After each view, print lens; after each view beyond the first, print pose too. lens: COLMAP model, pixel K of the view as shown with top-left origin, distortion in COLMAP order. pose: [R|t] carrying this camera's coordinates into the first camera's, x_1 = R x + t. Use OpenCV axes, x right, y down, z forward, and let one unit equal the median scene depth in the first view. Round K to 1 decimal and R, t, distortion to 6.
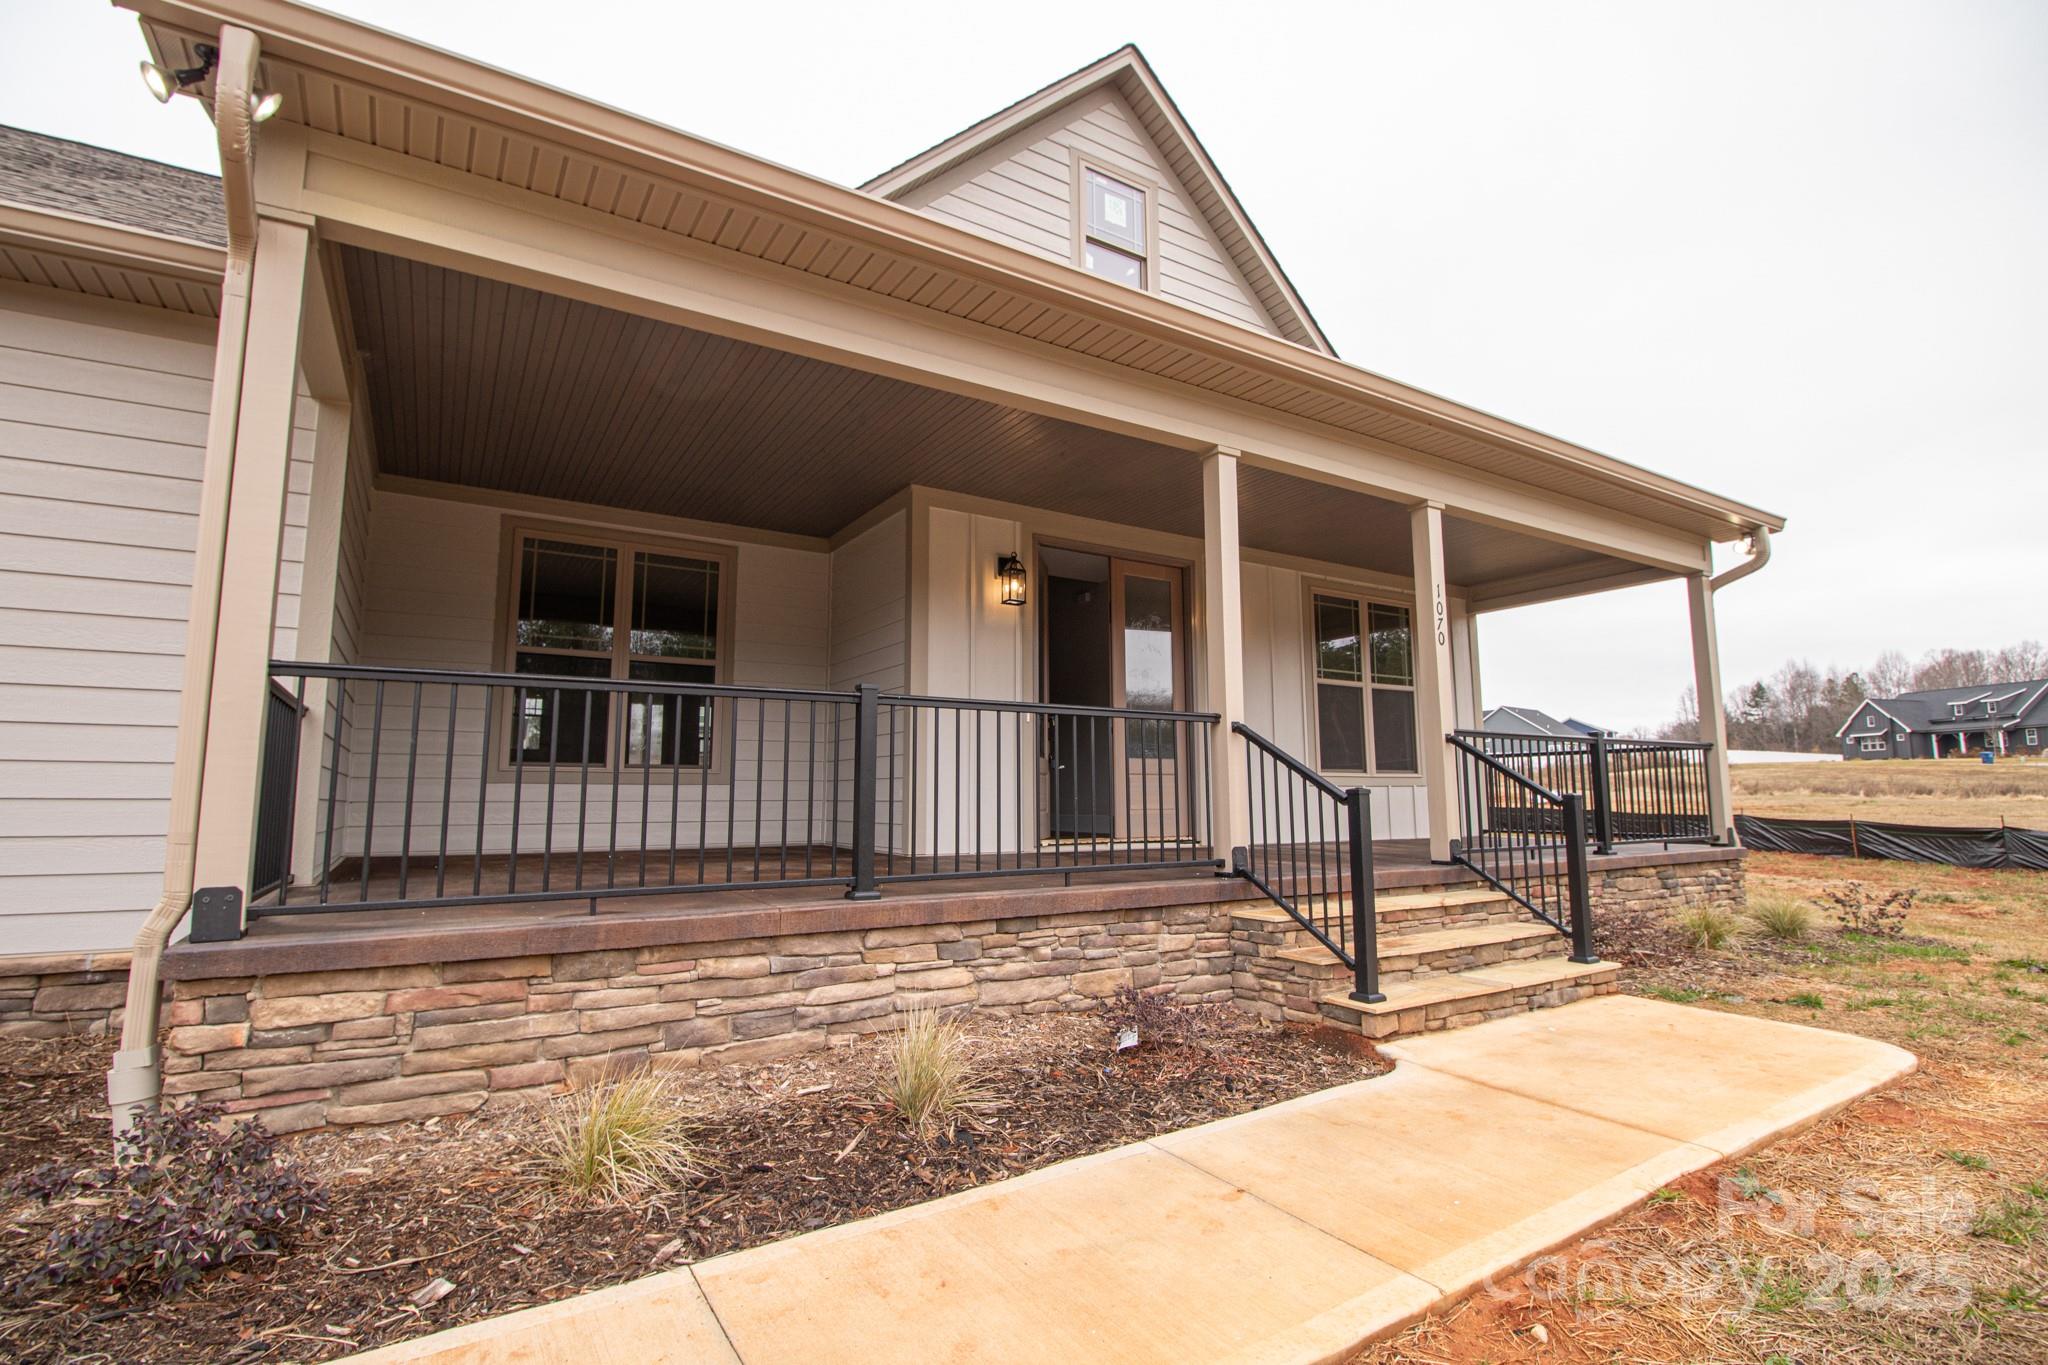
lens RADIAL K [[919.2, 0, 1024.0], [0, 919.2, 682.5], [0, 0, 1]] dist [-0.016424, -0.000310]
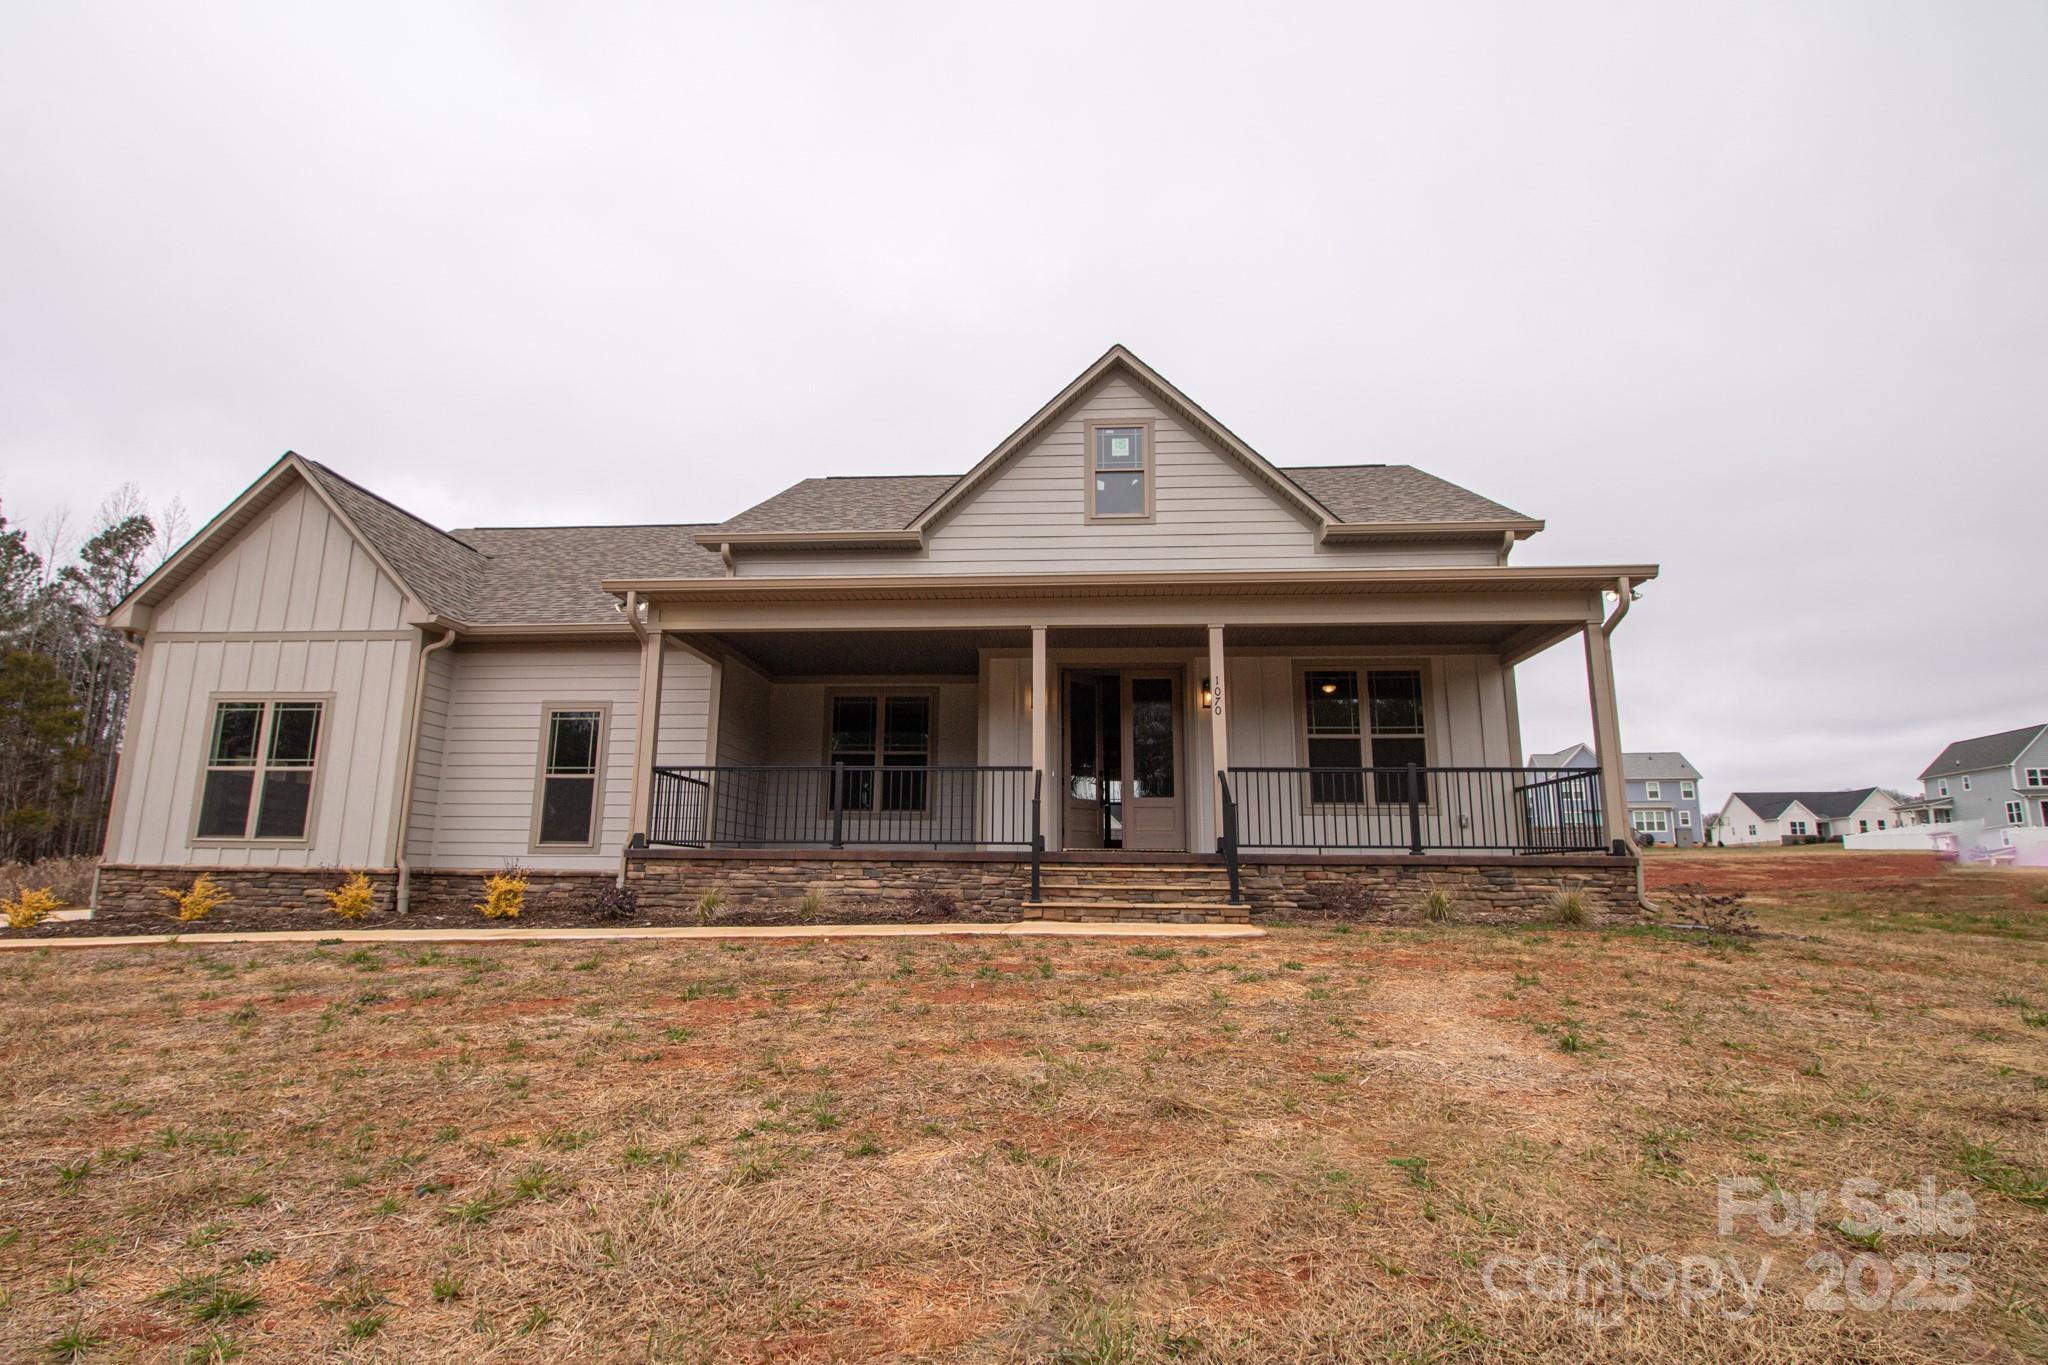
lens RADIAL K [[957.9, 0, 1052.3], [0, 957.9, 685.9], [0, 0, 1]] dist [-0.011185, -0.007351]
pose [[0.829108, -0.100684, -0.549947, 1.037973], [0.060416, 0.994026, -0.090900, 0.038819], [0.555814, 0.042140, 0.830238, -0.493208]]
